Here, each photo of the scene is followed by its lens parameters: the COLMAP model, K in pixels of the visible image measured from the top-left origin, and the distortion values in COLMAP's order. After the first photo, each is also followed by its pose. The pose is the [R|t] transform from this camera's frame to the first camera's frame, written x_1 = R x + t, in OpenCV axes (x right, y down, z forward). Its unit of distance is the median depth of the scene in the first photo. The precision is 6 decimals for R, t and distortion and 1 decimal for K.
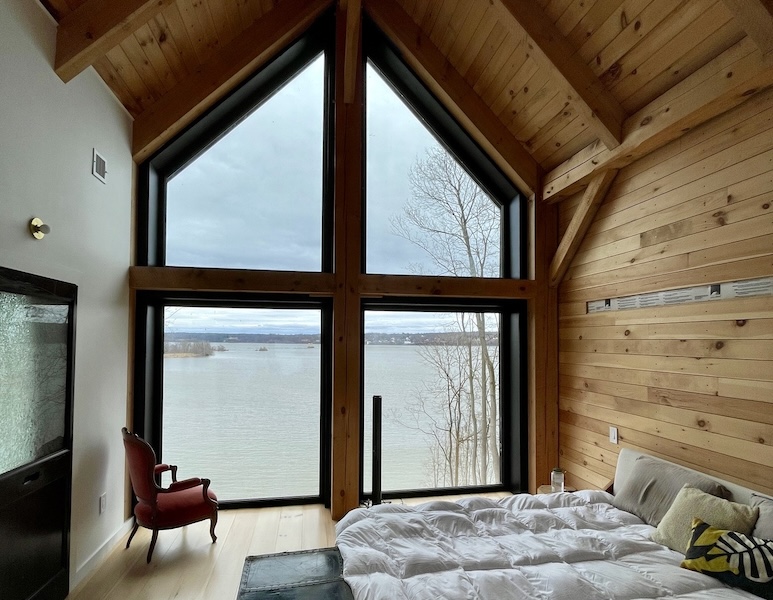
lens RADIAL K [[410.3, 0, 386.0], [0, 410.3, 331.3], [0, 0, 1]] dist [-0.002947, 0.000200]
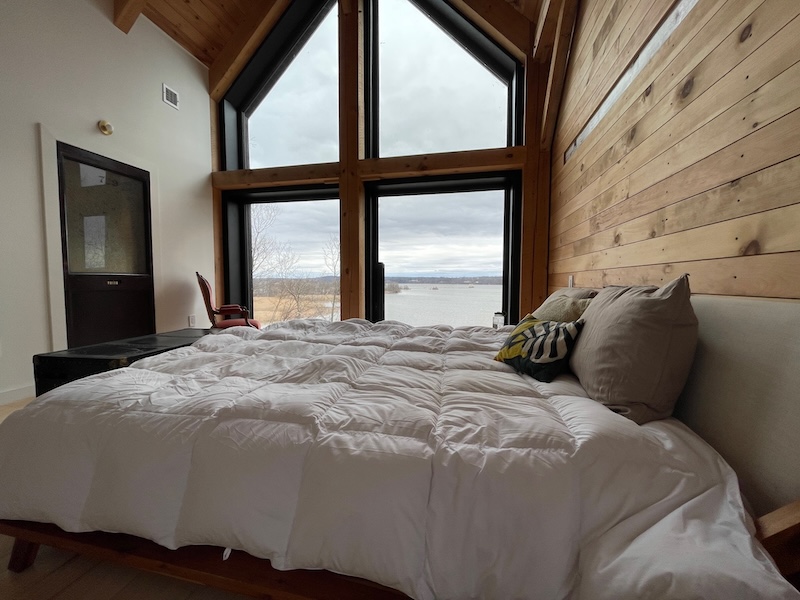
lens RADIAL K [[317.8, 0, 400.0], [0, 317.8, 300.0], [0, 0, 1]] dist [0.000893, -0.000113]
pose [[0.922702, 0.018327, -0.385079, 0.469543], [0.013425, 0.996736, 0.079607, 0.225305], [0.385281, -0.078623, 0.919444, 0.163210]]
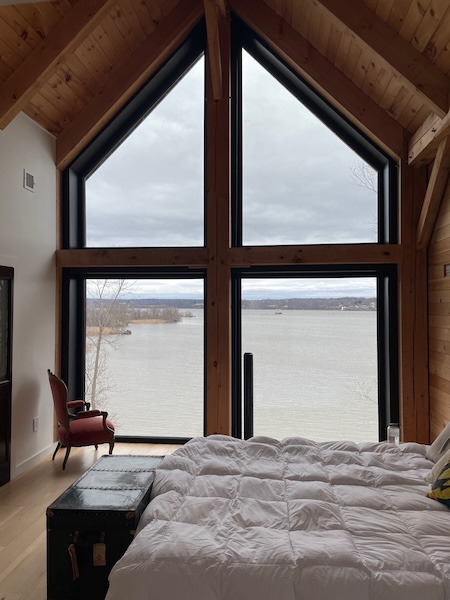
lens RADIAL K [[442.3, 0, 225.0], [0, 442.3, 300.0], [0, 0, 1]] dist [0.086953, -0.110785]
pose [[0.956024, -0.009730, -0.293126, 0.325878], [0.012329, 0.999899, 0.007020, -0.000676], [0.293028, -0.010325, 0.956048, -0.229080]]
